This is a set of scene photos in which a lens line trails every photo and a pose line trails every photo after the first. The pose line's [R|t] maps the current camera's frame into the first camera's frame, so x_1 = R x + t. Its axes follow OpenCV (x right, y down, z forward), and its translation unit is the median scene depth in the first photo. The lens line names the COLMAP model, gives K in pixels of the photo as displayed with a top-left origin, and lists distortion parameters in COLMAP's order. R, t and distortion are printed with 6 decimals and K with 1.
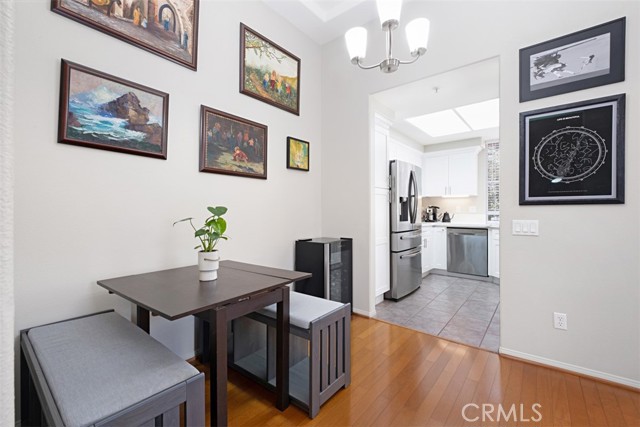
lens RADIAL K [[274.7, 0, 319.5], [0, 274.7, 213.3], [0, 0, 1]] dist [-0.000803, -0.000480]
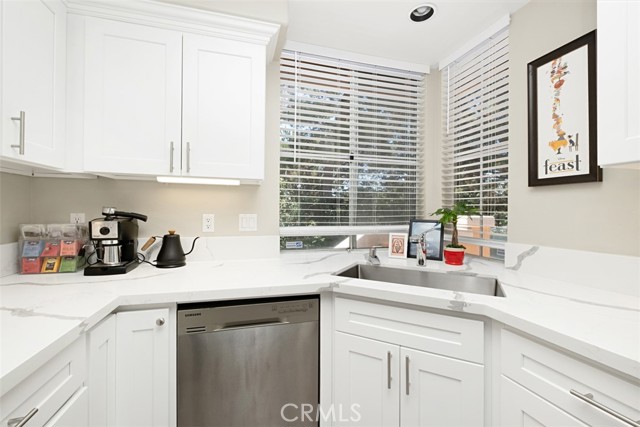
lens RADIAL K [[274.7, 0, 319.0], [0, 274.7, 209.3], [0, 0, 1]] dist [-0.000803, -0.000480]
pose [[0.577506, 0.006965, 0.816357, 0.327317], [-0.001929, 0.999972, -0.007166, -0.029341], [-0.816384, 0.002563, 0.577503, 0.733757]]
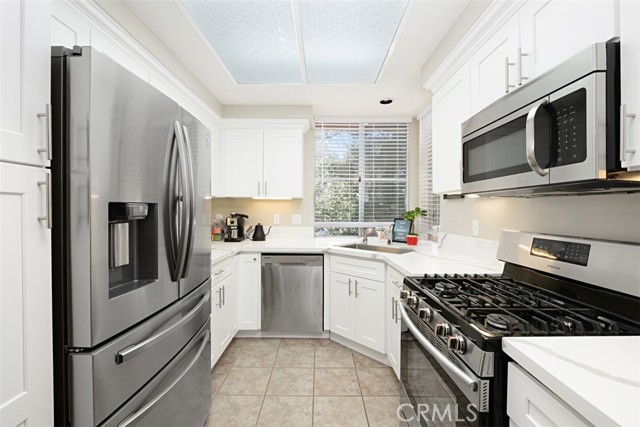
lens RADIAL K [[274.7, 0, 321.3], [0, 274.7, 212.7], [0, 0, 1]] dist [-0.000803, -0.000480]
pose [[0.777691, -0.005746, 0.628621, 0.197906], [0.001149, 0.999970, 0.007718, -0.035468], [-0.628646, -0.005280, 0.777674, 0.465787]]
